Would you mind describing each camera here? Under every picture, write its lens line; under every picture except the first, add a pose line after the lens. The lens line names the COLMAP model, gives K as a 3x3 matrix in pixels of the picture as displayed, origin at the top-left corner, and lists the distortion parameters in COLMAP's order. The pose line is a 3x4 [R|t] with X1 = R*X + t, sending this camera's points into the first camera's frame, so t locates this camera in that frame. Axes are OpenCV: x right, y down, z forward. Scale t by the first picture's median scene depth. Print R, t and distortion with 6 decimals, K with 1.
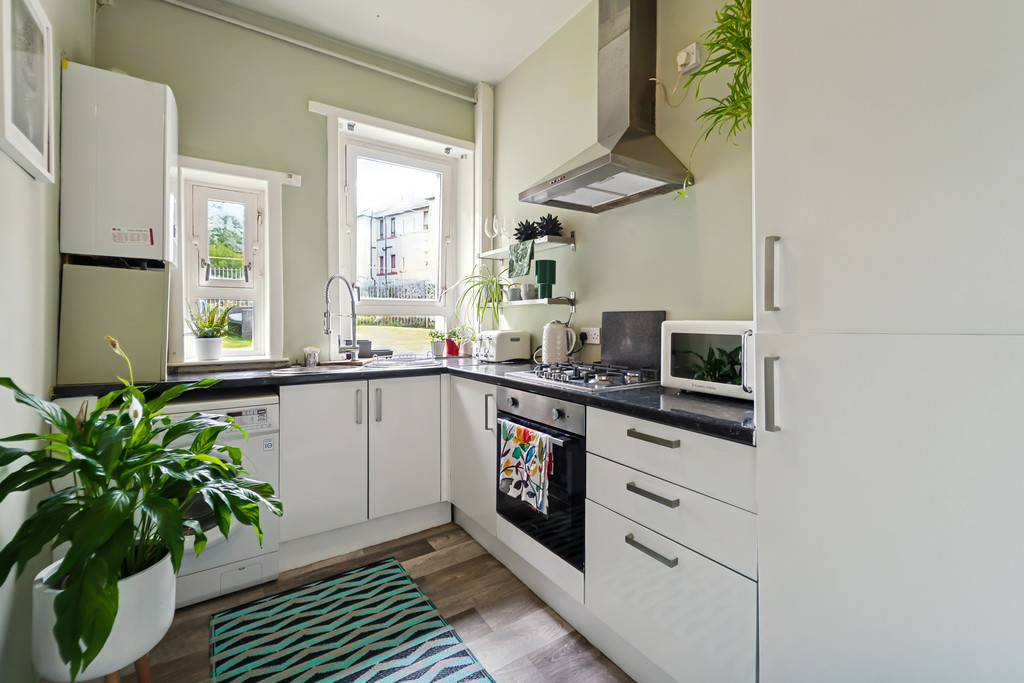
lens RADIAL K [[423.8, 0, 518.6], [0, 423.8, 328.2], [0, 0, 1]] dist [-0.001029, -0.000151]
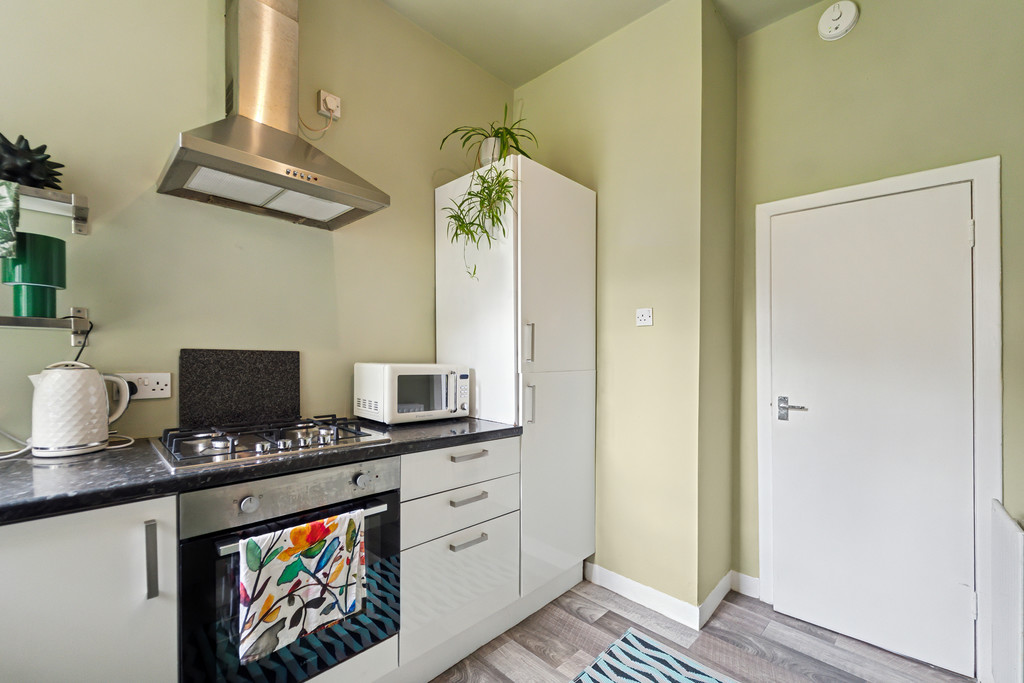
lens RADIAL K [[424.0, 0, 513.3], [0, 424.0, 352.9], [0, 0, 1]] dist [-0.001209, -0.000236]
pose [[-0.188901, 0.005884, 0.981978, -0.727695], [-0.003760, 0.999970, -0.006715, -0.038099], [-0.981989, -0.004960, -0.188874, 0.815521]]
